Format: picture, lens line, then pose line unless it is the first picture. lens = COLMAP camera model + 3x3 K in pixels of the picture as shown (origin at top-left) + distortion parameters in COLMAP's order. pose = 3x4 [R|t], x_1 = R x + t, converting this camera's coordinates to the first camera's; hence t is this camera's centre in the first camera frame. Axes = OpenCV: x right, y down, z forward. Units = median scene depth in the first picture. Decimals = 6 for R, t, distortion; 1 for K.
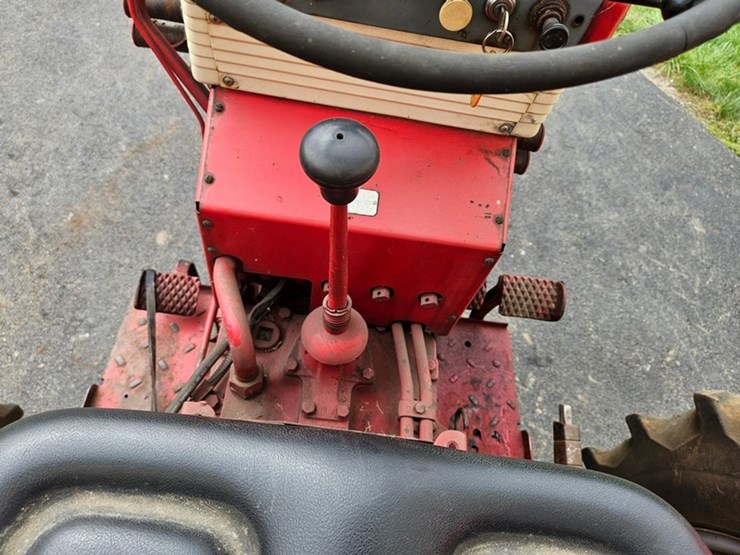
lens RADIAL K [[499.1, 0, 358.6], [0, 499.1, 275.2], [0, 0, 1]] dist [0.056593, -0.053921]
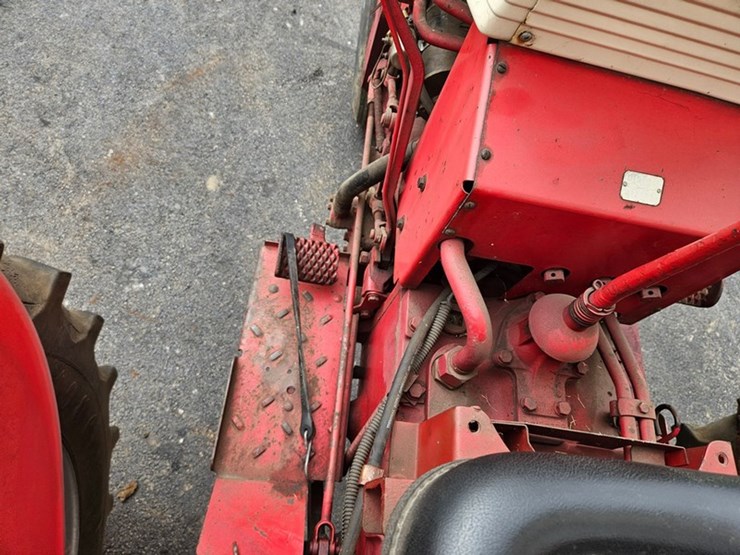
lens RADIAL K [[498.3, 0, 377.5], [0, 498.3, 282.4], [0, 0, 1]] dist [0.056936, -0.058385]
pose [[0.996075, 0.043888, 0.076861, -0.149514], [-0.052846, 0.991524, 0.118693, -0.018371], [-0.071000, -0.122289, 0.989952, 0.037740]]
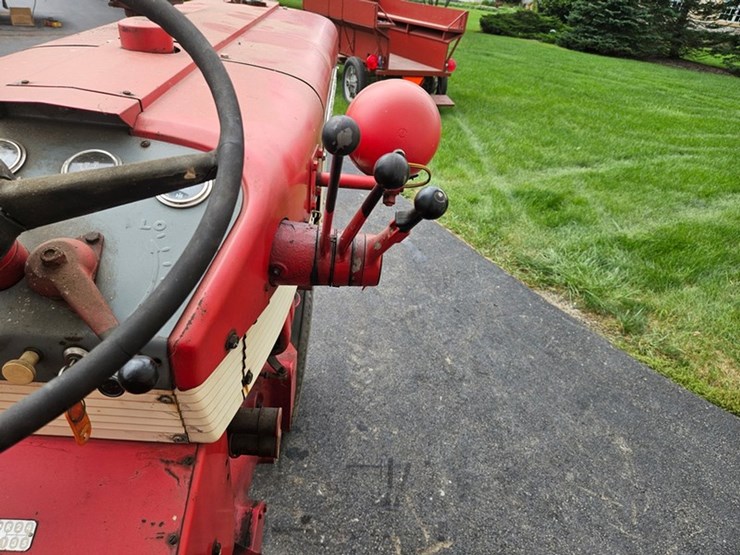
lens RADIAL K [[496.5, 0, 360.0], [0, 496.5, 281.9], [0, 0, 1]] dist [0.062571, -0.053459]
pose [[0.996041, -0.077102, 0.044247, 0.181609], [0.088467, 0.908567, -0.408264, -0.038475], [-0.008723, 0.410562, 0.911791, -0.015131]]
